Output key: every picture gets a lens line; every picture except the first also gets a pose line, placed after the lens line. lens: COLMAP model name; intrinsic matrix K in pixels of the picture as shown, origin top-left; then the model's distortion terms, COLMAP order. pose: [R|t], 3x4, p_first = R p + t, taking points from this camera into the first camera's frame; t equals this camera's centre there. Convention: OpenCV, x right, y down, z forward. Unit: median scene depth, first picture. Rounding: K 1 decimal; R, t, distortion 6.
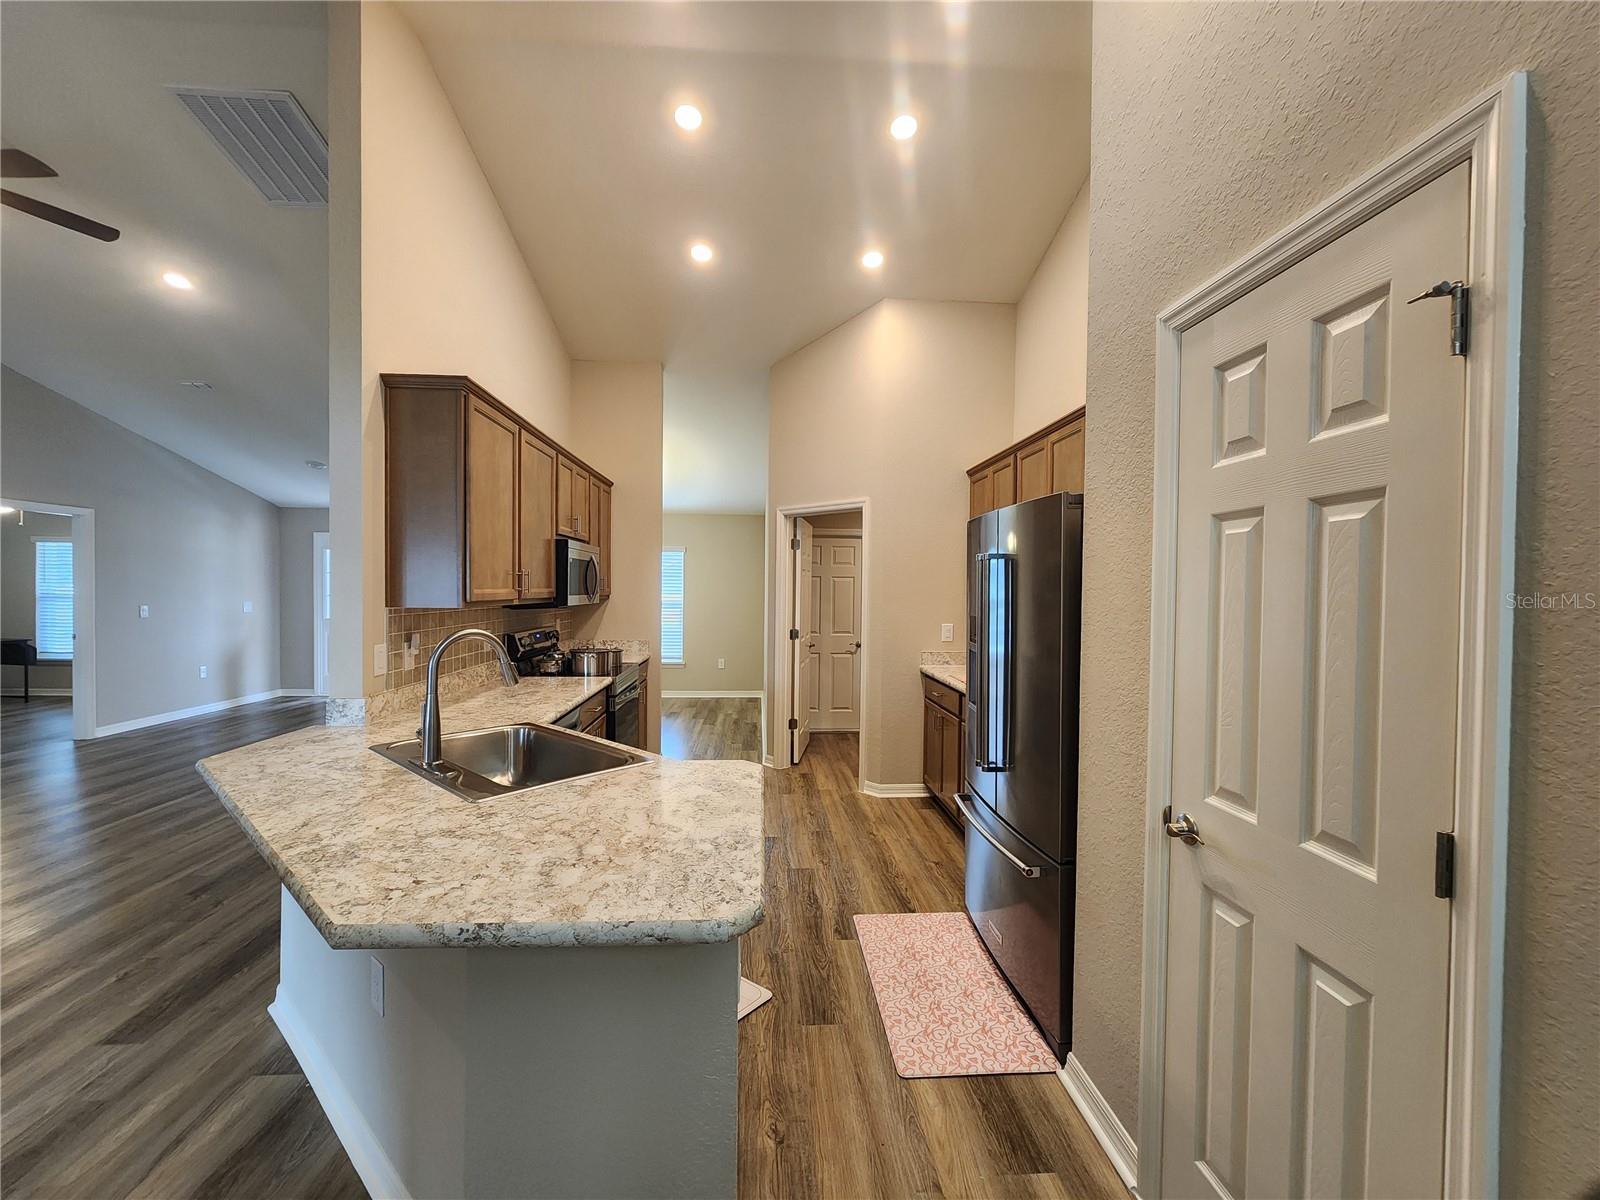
lens RADIAL K [[630.4, 0, 800.0], [0, 630.4, 600.0], [0, 0, 1]] dist [-0.000440, -0.000058]
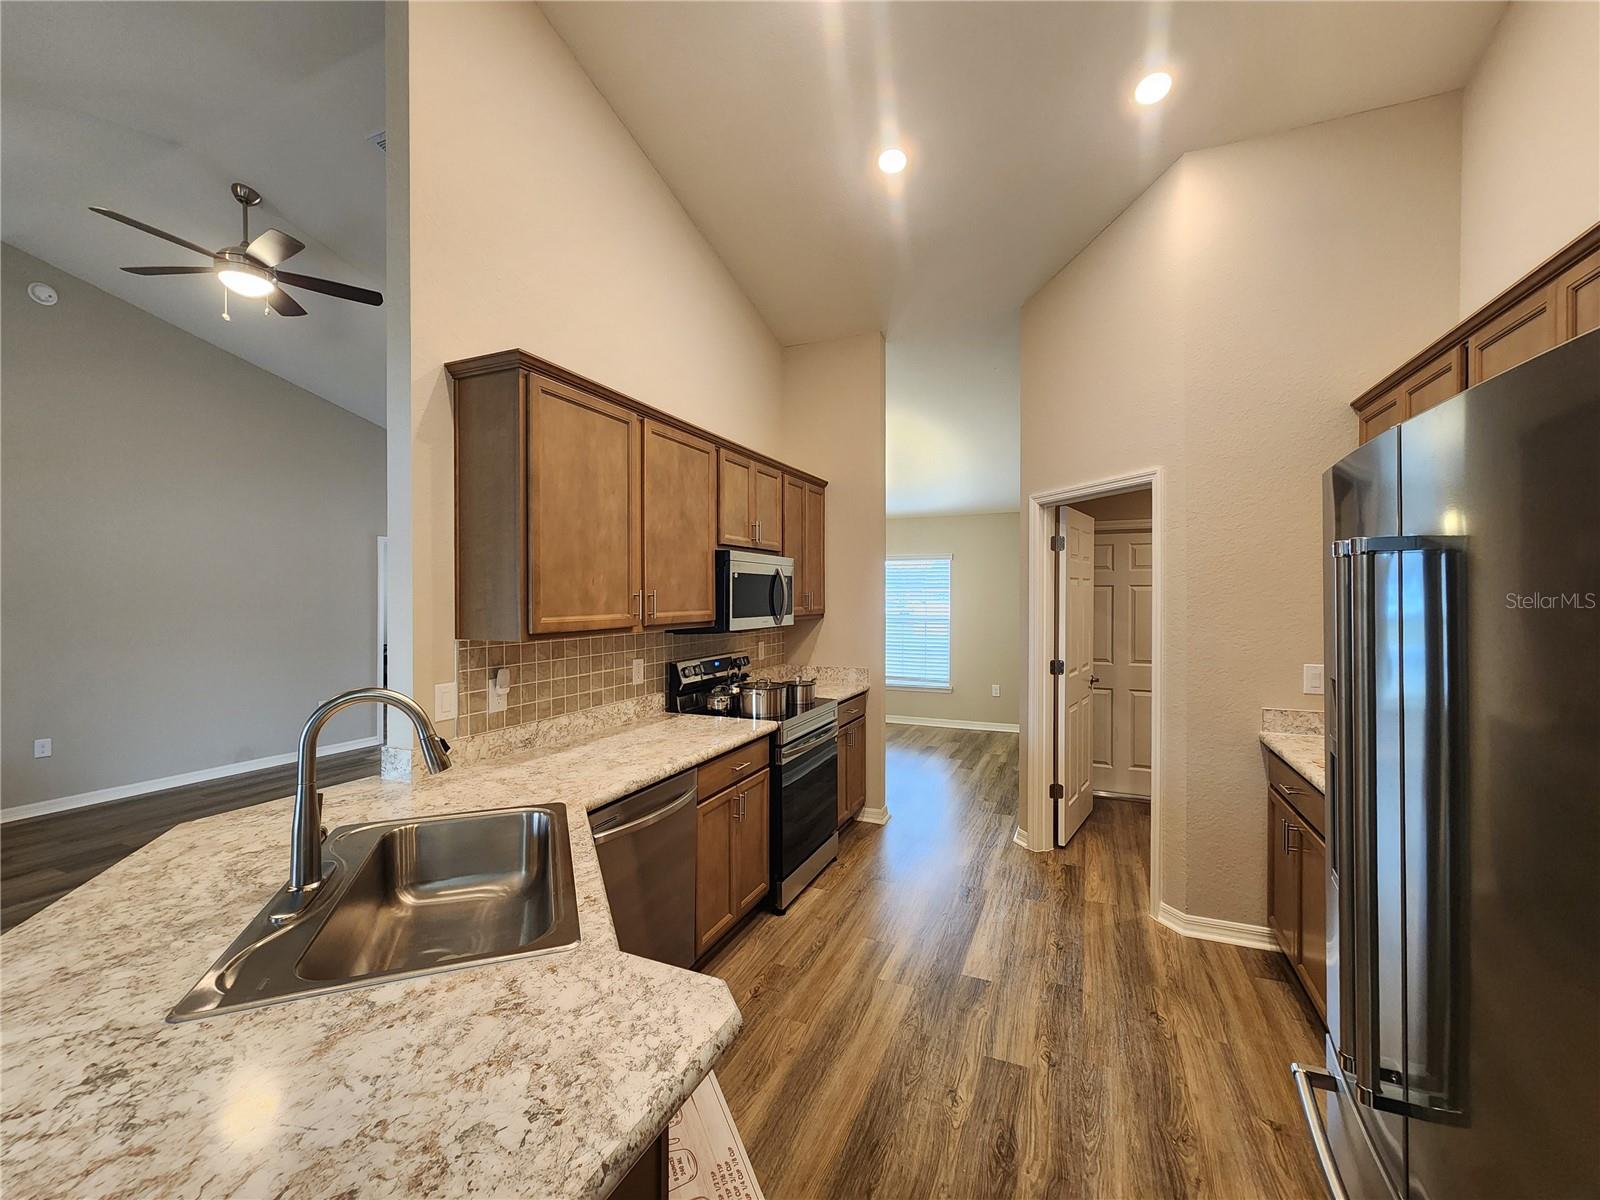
lens RADIAL K [[650.1, 0, 800.0], [0, 650.1, 600.0], [0, 0, 1]] dist [-0.000150, -0.000193]
pose [[0.890306, -0.008610, -0.455281, 0.095701], [0.001737, 0.999878, -0.015512, -0.017057], [0.455359, 0.013020, 0.890213, 0.275610]]
